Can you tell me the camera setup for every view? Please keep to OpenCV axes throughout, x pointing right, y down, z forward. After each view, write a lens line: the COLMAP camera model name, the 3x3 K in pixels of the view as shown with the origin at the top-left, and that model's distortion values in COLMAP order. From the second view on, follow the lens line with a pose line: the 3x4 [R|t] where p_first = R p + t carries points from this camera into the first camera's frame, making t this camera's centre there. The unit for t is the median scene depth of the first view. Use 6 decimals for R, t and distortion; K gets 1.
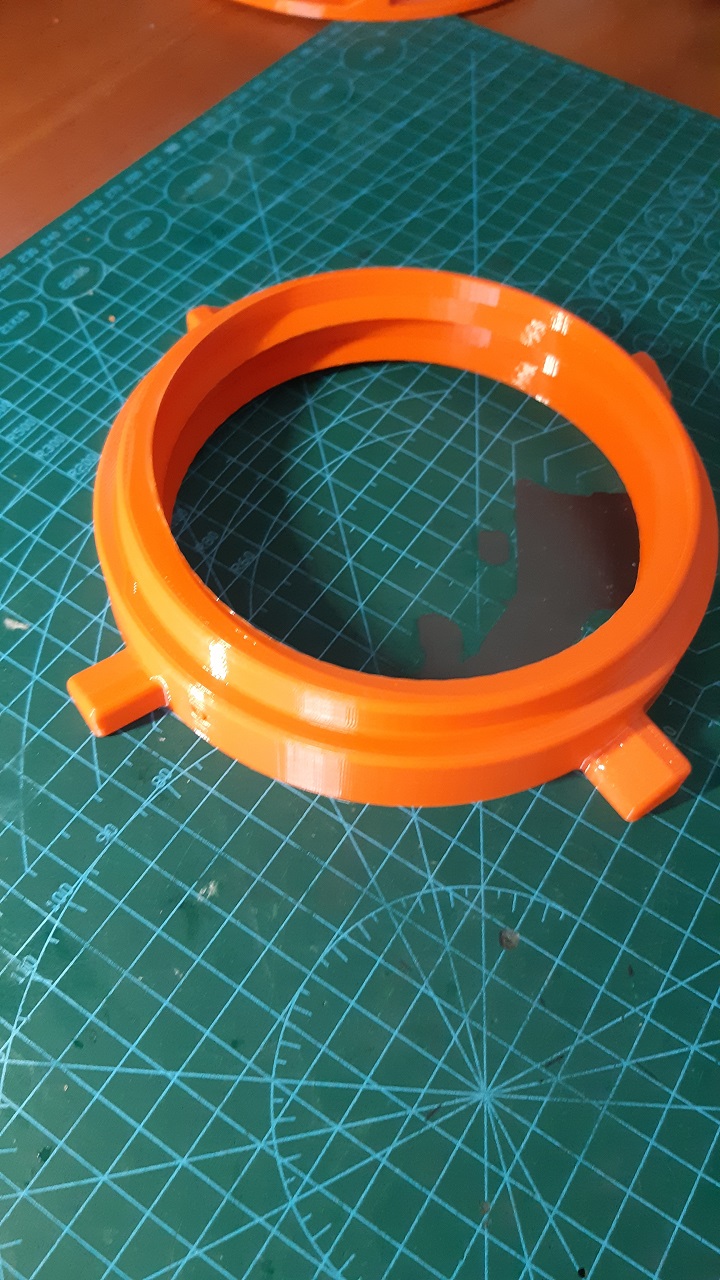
lens RADIAL K [[1014.0, 0, 360.5], [0, 1014.0, 639.5], [0, 0, 1]] dist [-0.003850, -0.009120]
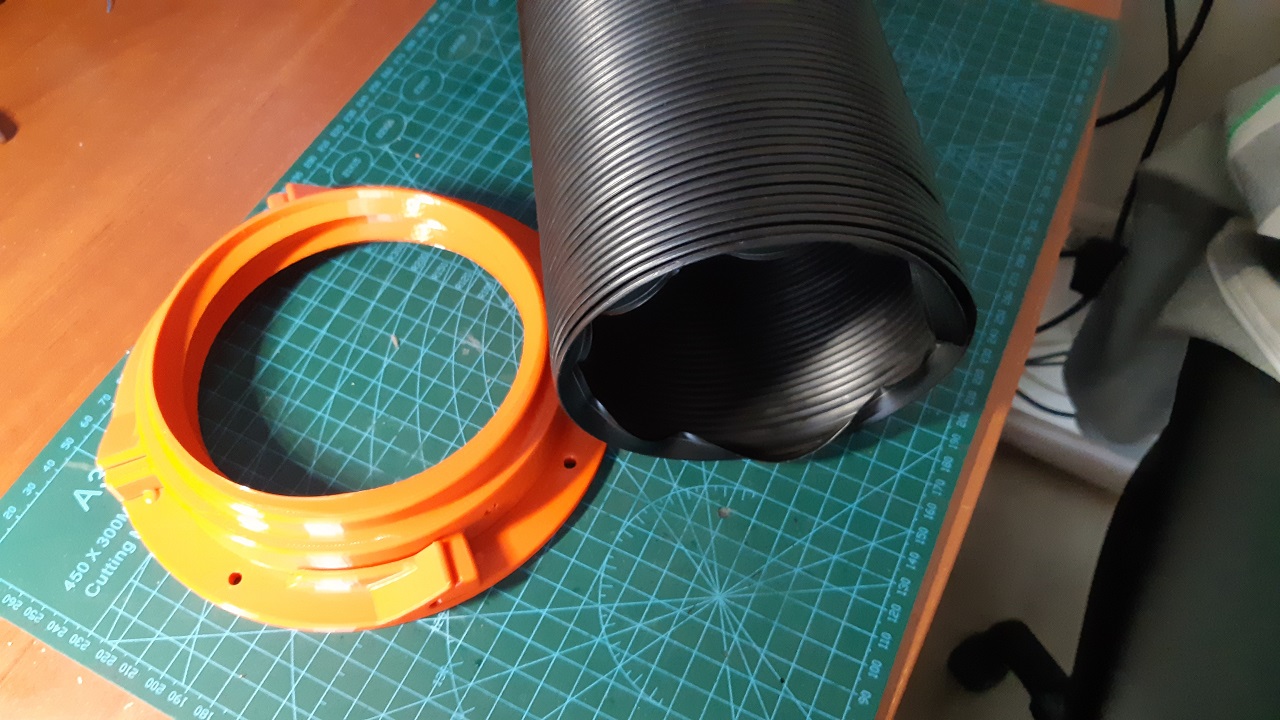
lens RADIAL K [[1014.0, 0, 640.3], [0, 1014.0, 360.4], [0, 0, 1]] dist [-0.003850, -0.009120]
pose [[0.990380, -0.136831, 0.020587, 0.005782], [0.136309, 0.990352, 0.024938, -0.022876], [-0.023801, -0.021892, 0.999477, -0.723600]]
